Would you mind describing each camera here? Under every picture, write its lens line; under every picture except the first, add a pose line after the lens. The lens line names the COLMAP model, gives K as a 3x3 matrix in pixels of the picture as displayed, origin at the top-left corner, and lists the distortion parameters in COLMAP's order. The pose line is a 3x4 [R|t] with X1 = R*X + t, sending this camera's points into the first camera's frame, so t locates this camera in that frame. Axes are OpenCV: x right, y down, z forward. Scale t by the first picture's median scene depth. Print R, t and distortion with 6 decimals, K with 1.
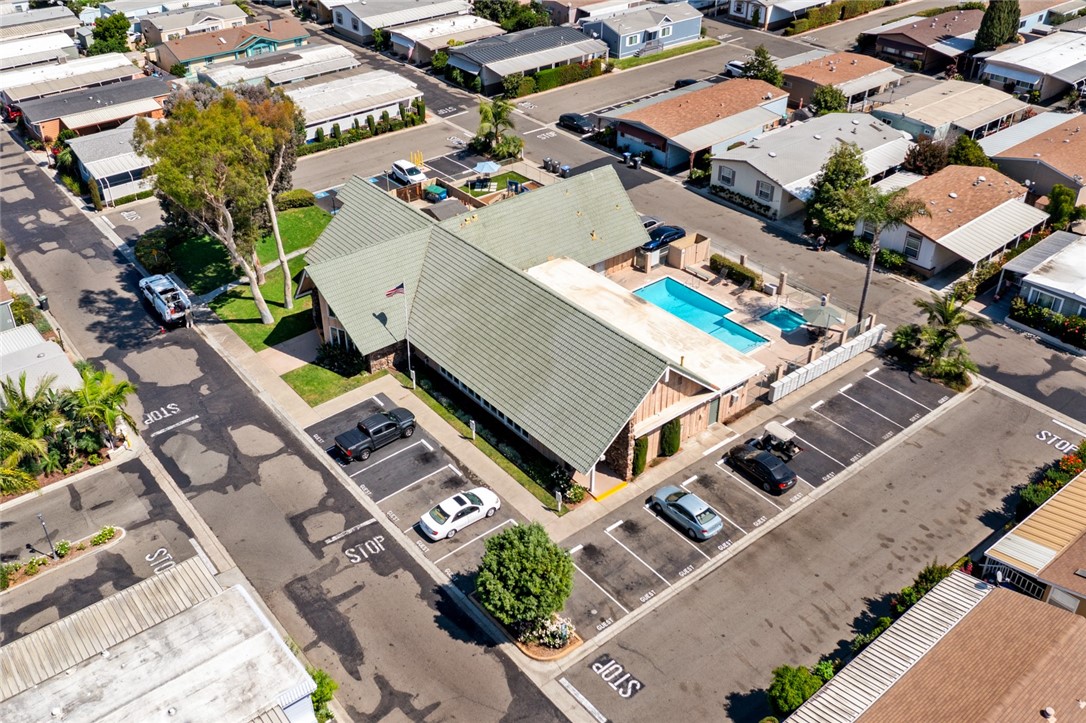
lens RADIAL K [[976.9, 0, 569.9], [0, 976.9, 360.3], [0, 0, 1]] dist [-0.001201, -0.017230]
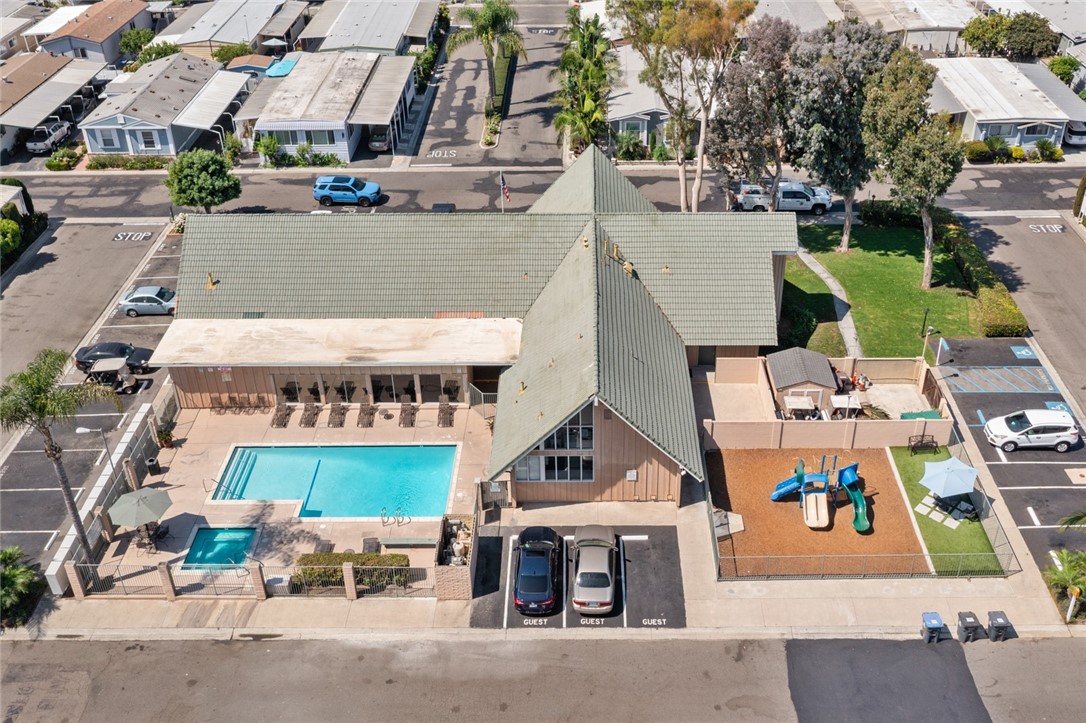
lens RADIAL K [[976.9, 0, 569.9], [0, 976.9, 360.3], [0, 0, 1]] dist [-0.001201, -0.017230]
pose [[-0.643759, 0.450427, -0.618619, 0.371851], [-0.412151, 0.477046, 0.776246, -0.613168], [0.644752, 0.754680, -0.121459, 1.031087]]
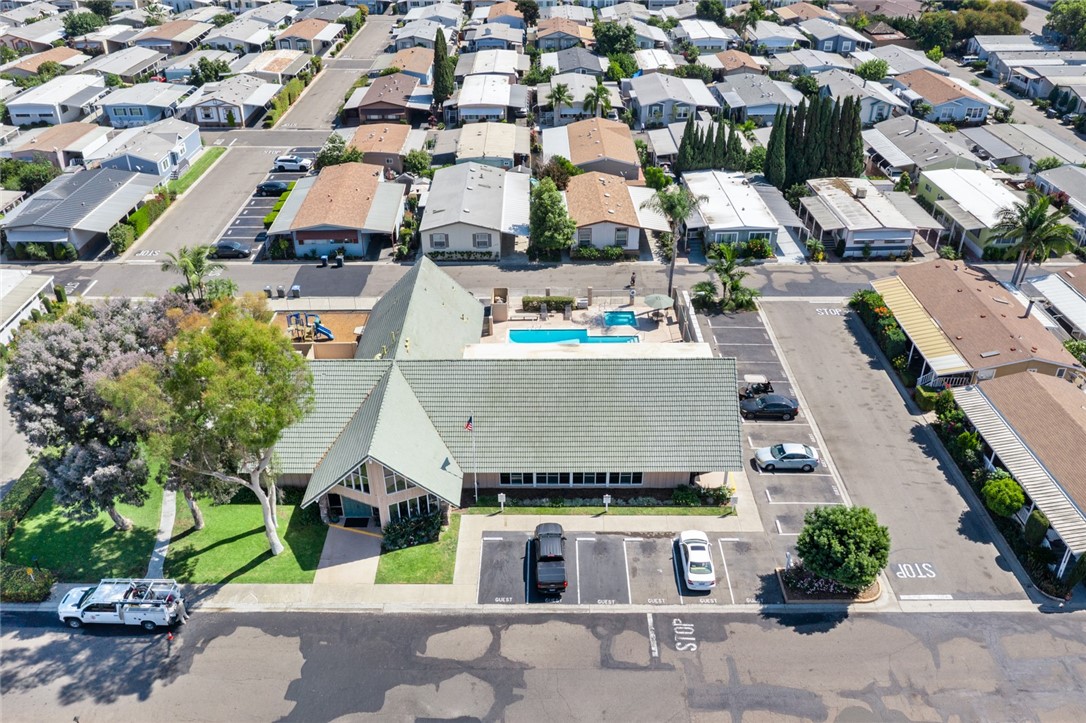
lens RADIAL K [[846.3, 0, 543.0], [0, 846.3, 361.5], [0, 0, 1]] dist [-0.001148, 0.000666]
pose [[0.628037, -0.406068, 0.663836, -0.522387], [0.426439, 0.893157, 0.142900, -0.171138], [-0.650937, 0.193339, 0.734099, 0.261389]]
